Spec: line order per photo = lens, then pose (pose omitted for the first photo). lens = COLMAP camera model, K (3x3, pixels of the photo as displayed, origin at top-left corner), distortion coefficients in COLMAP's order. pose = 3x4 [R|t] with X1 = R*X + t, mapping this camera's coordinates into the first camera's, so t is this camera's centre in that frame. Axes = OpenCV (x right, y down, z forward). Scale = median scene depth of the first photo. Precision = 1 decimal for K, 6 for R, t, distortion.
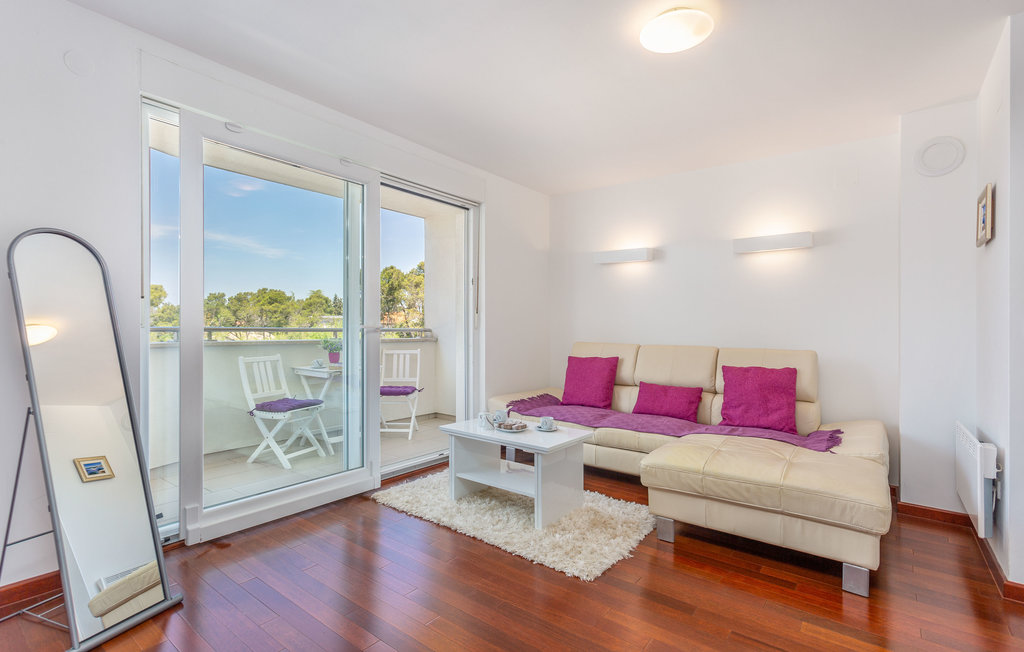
lens RADIAL K [[487.3, 0, 504.4], [0, 487.3, 318.6], [0, 0, 1]] dist [-0.003594, 0.004651]
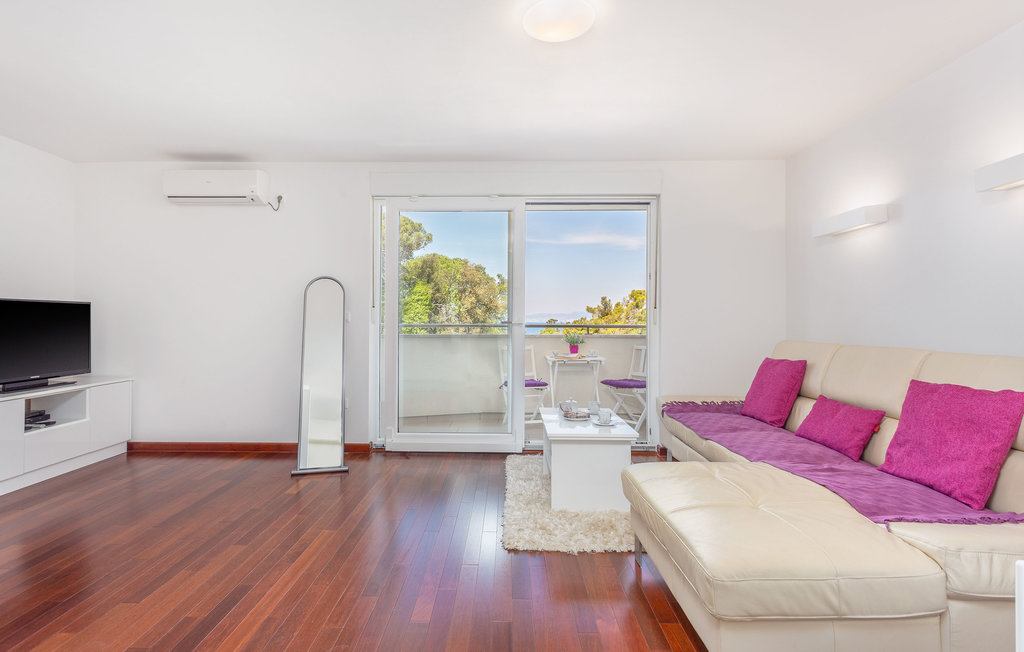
lens RADIAL K [[487.3, 0, 494.8], [0, 487.3, 310.1], [0, 0, 1]] dist [-0.003594, 0.004651]
pose [[0.595850, -0.028827, -0.802578, 0.566817], [0.017183, 0.999584, -0.023145, 0.010514], [0.802912, 0.000000, 0.596098, 0.169770]]
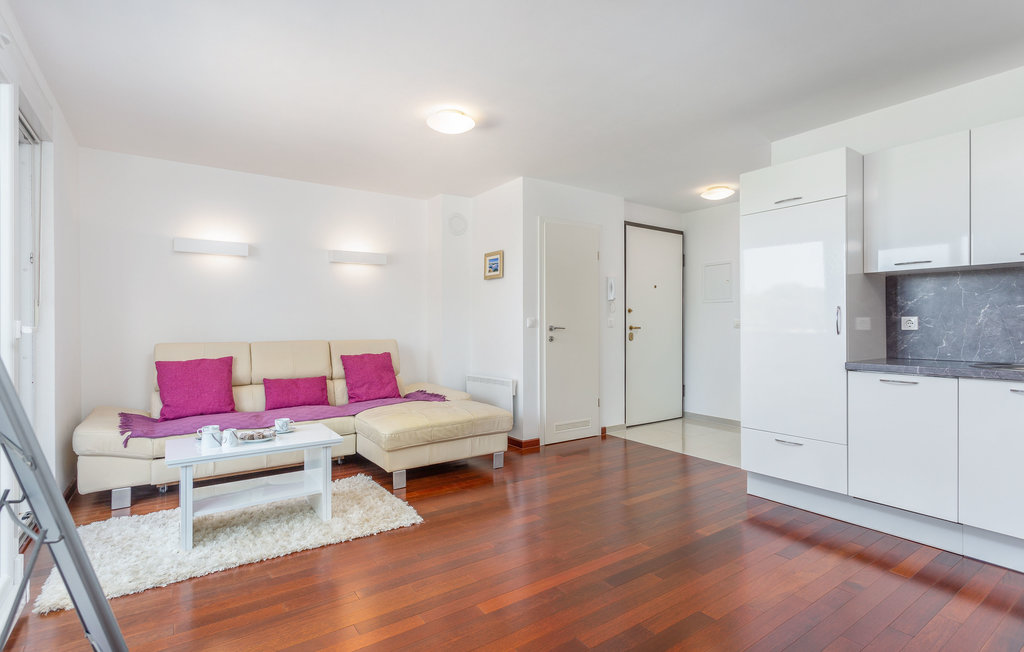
lens RADIAL K [[487.3, 0, 518.7], [0, 487.3, 323.3], [0, 0, 1]] dist [-0.003594, 0.004651]
pose [[0.292873, -0.013807, 0.956052, -0.516779], [-0.009378, 0.999806, 0.017312, -0.007508], [-0.956105, -0.014036, 0.292686, 0.199872]]
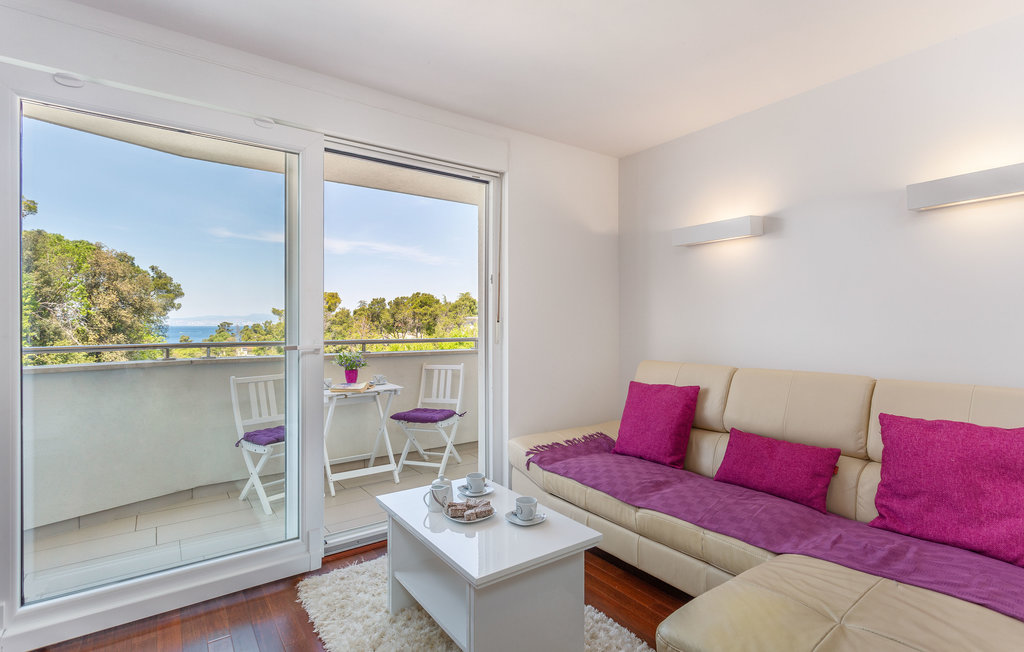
lens RADIAL K [[487.3, 0, 507.5], [0, 487.3, 327.1], [0, 0, 1]] dist [-0.003594, 0.004651]
pose [[0.958630, -0.012132, -0.284398, 0.178570], [0.017809, 0.999690, 0.017385, -0.016632], [0.284099, -0.021731, 0.958549, 0.312871]]
